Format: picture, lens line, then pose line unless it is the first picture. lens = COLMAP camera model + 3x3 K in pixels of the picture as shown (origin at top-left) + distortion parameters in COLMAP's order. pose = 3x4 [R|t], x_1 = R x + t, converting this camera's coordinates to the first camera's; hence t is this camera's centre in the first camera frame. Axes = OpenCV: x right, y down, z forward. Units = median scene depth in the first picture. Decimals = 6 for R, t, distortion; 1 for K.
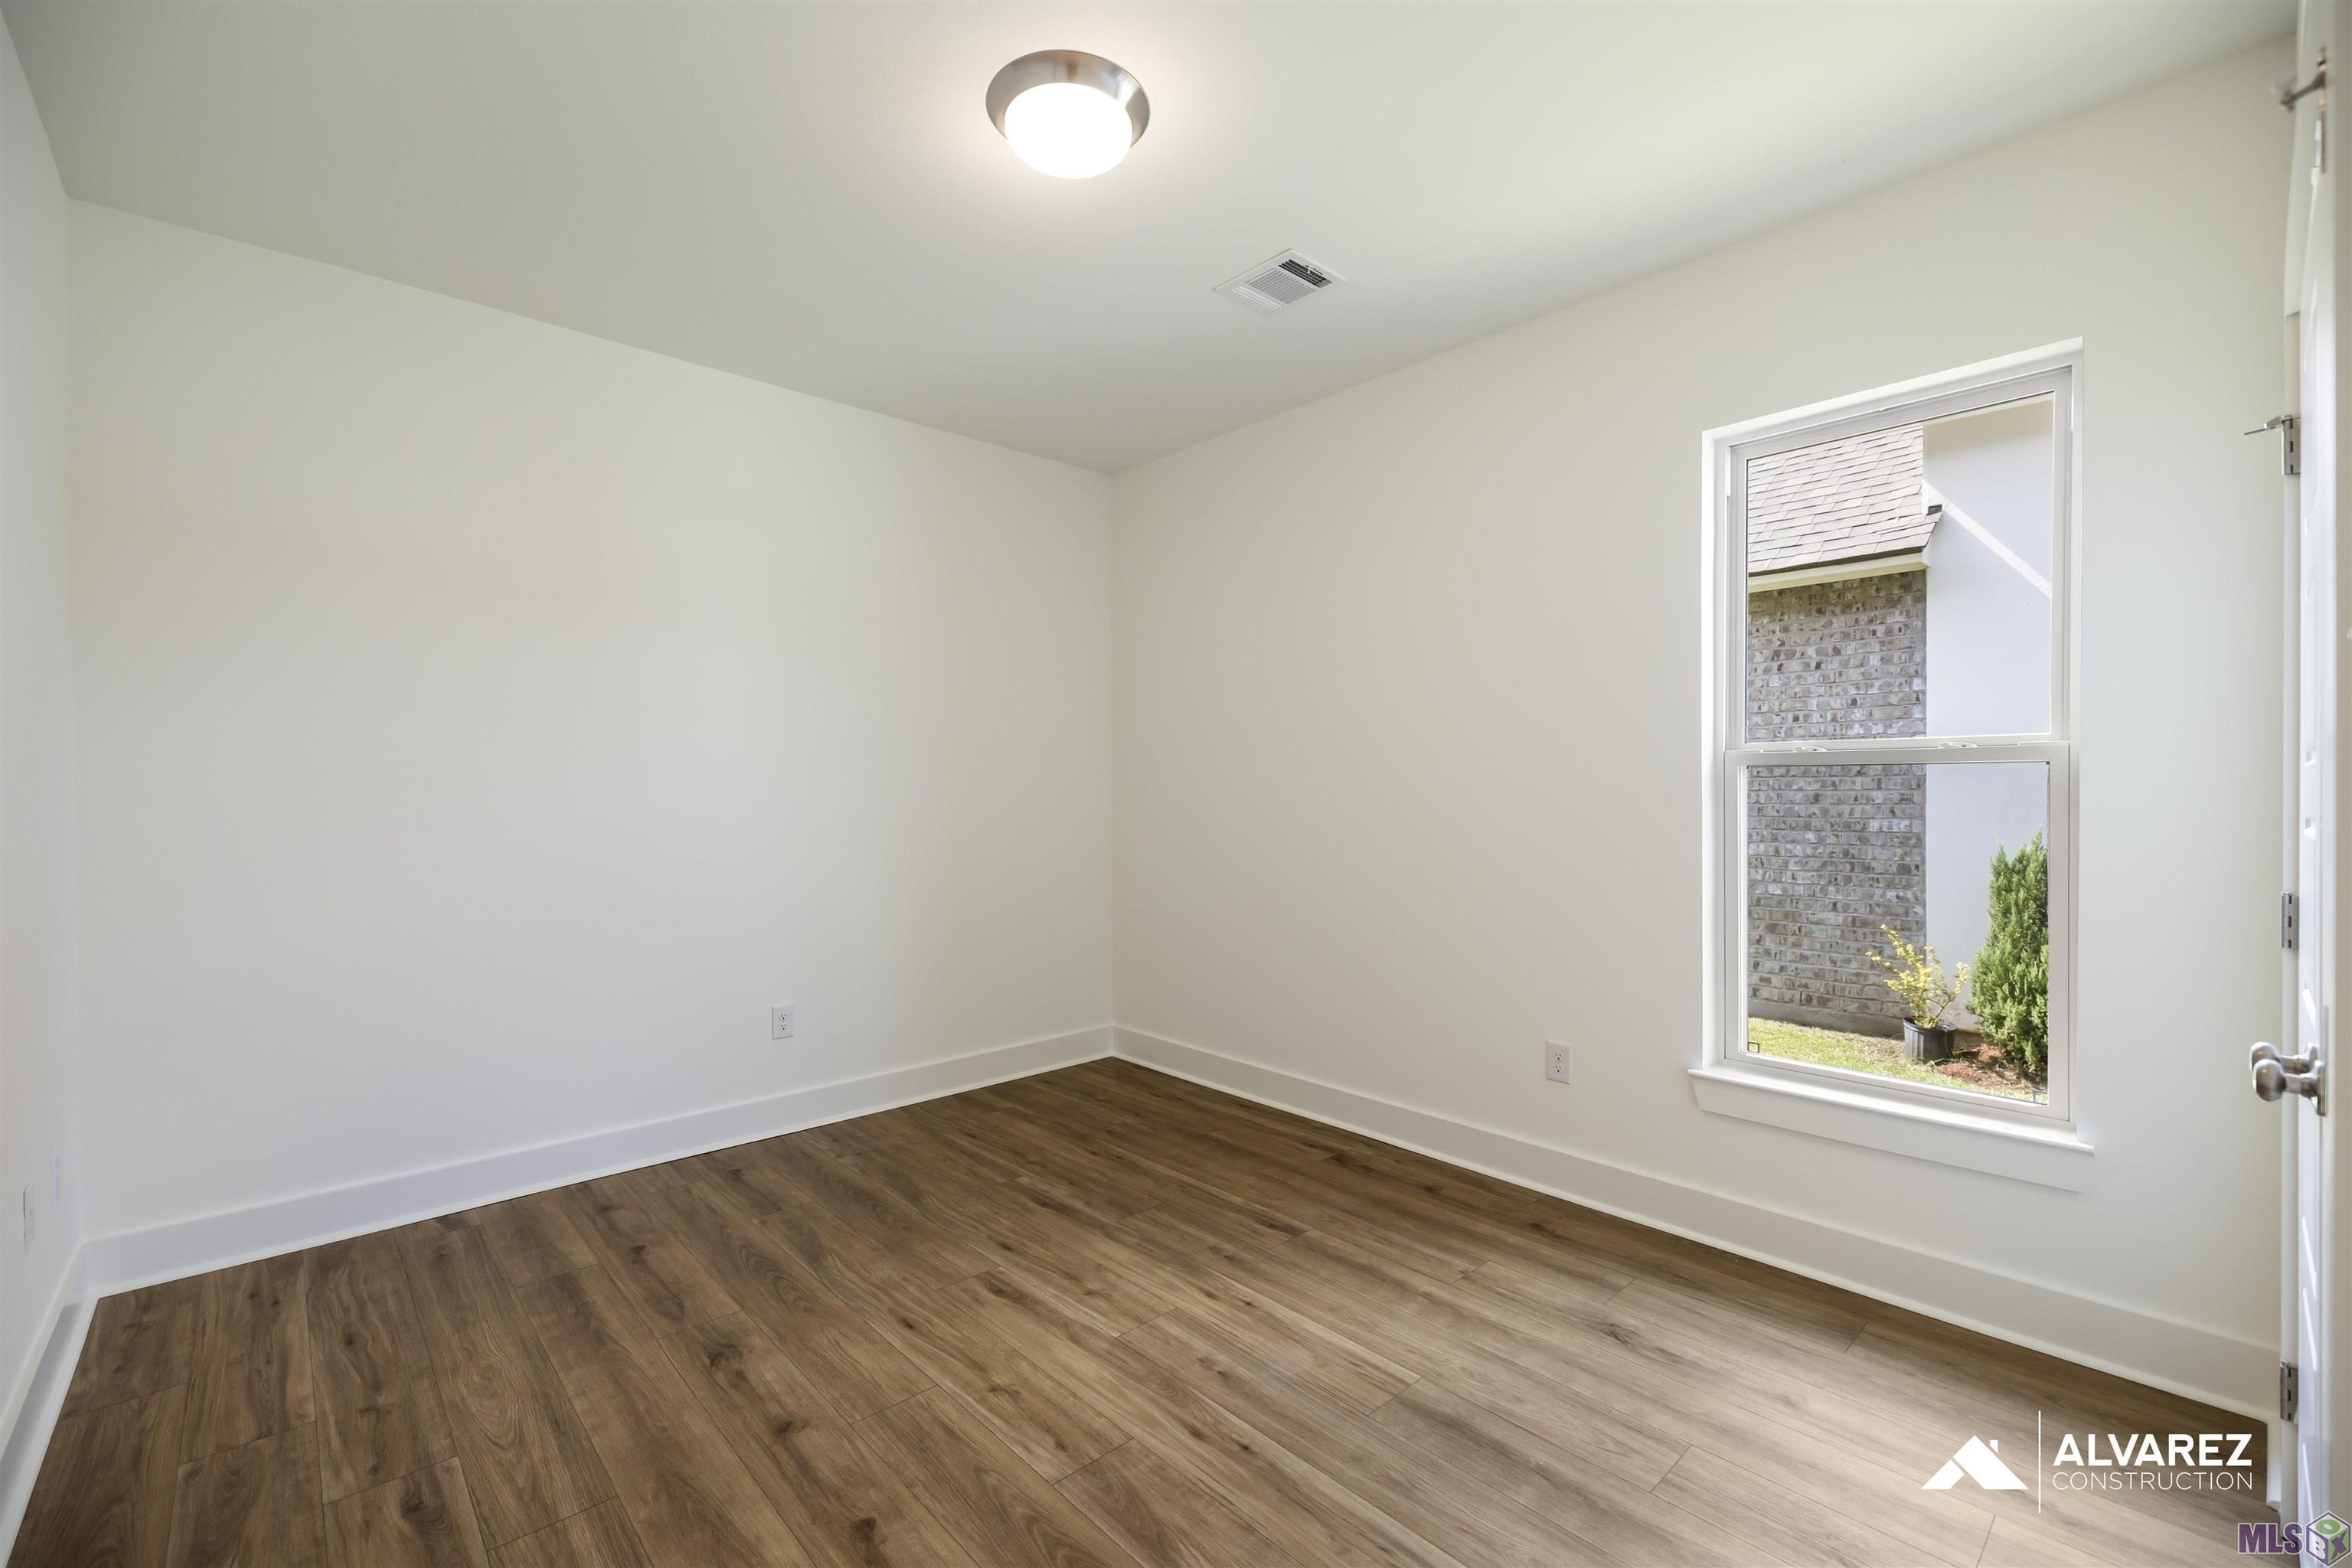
lens RADIAL K [[1002.1, 0, 1185.7], [0, 1002.1, 801.6], [0, 0, 1]] dist [-0.018652, -0.000488]
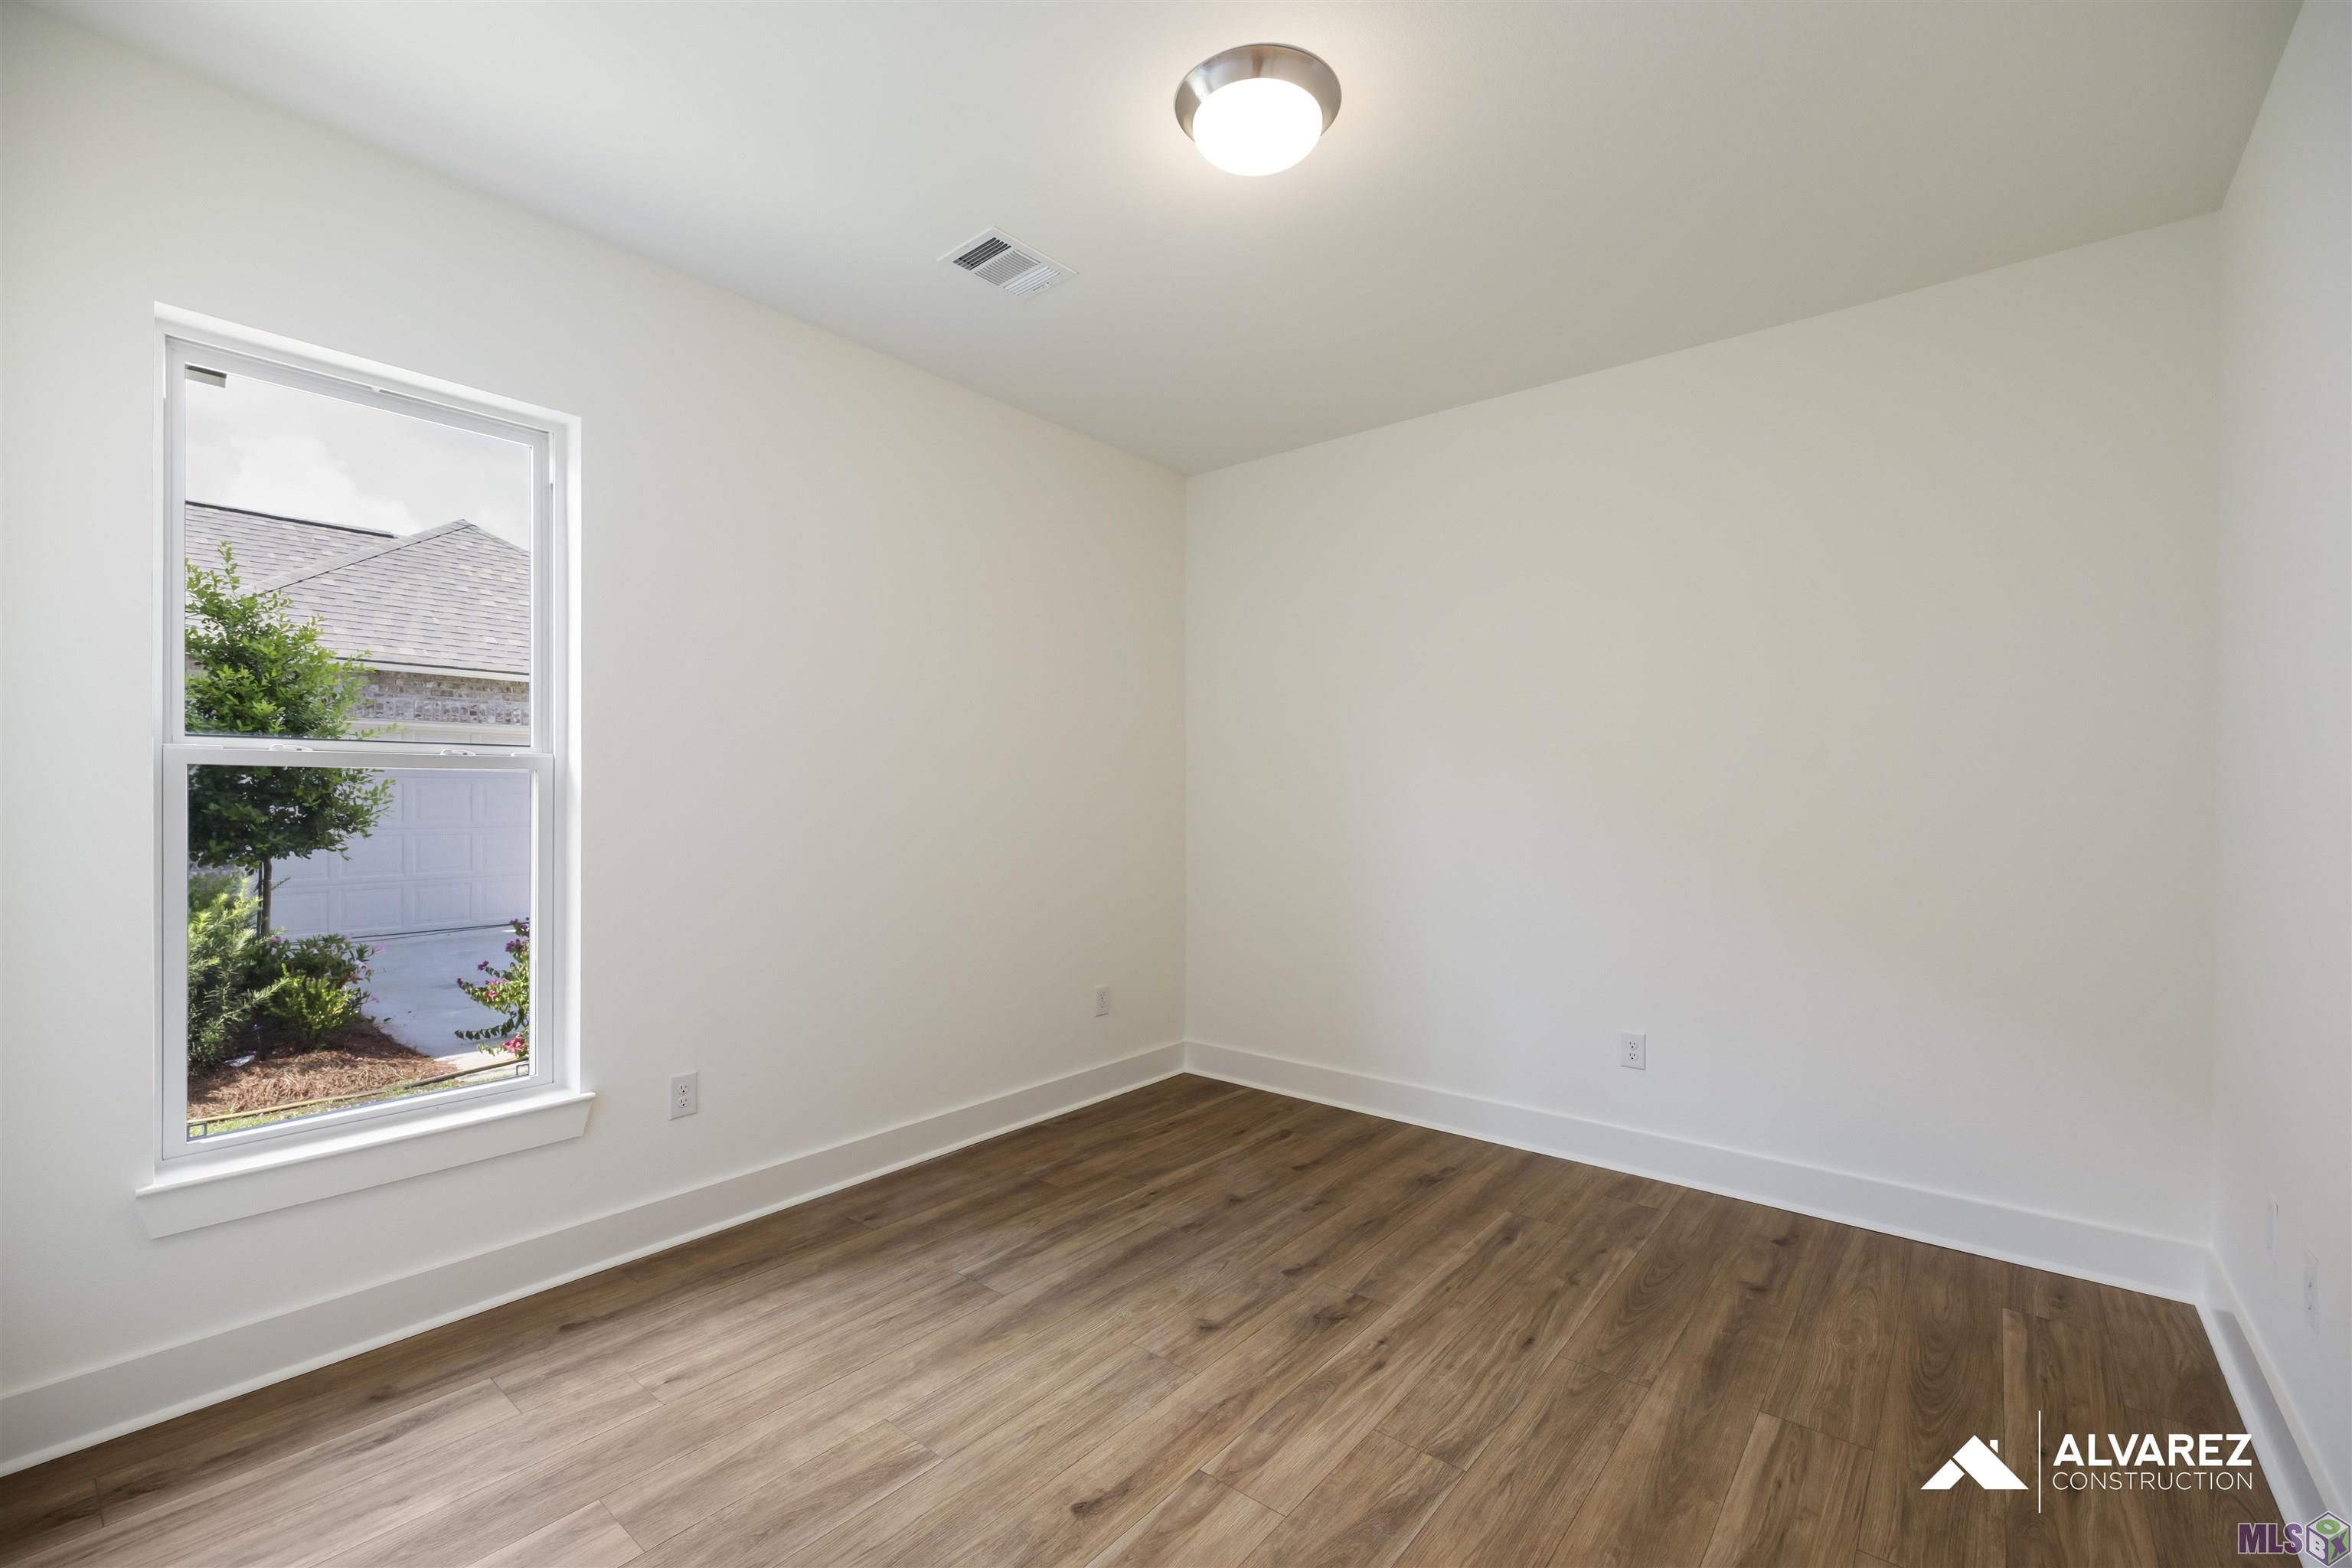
lens RADIAL K [[1002.1, 0, 1186.3], [0, 1002.1, 778.2], [0, 0, 1]] dist [-0.018652, -0.000488]
pose [[-0.136536, 0.014534, 0.990529, -0.620351], [0.022471, 0.999681, -0.011571, -0.009038], [-0.990380, 0.020678, -0.136819, 0.682495]]
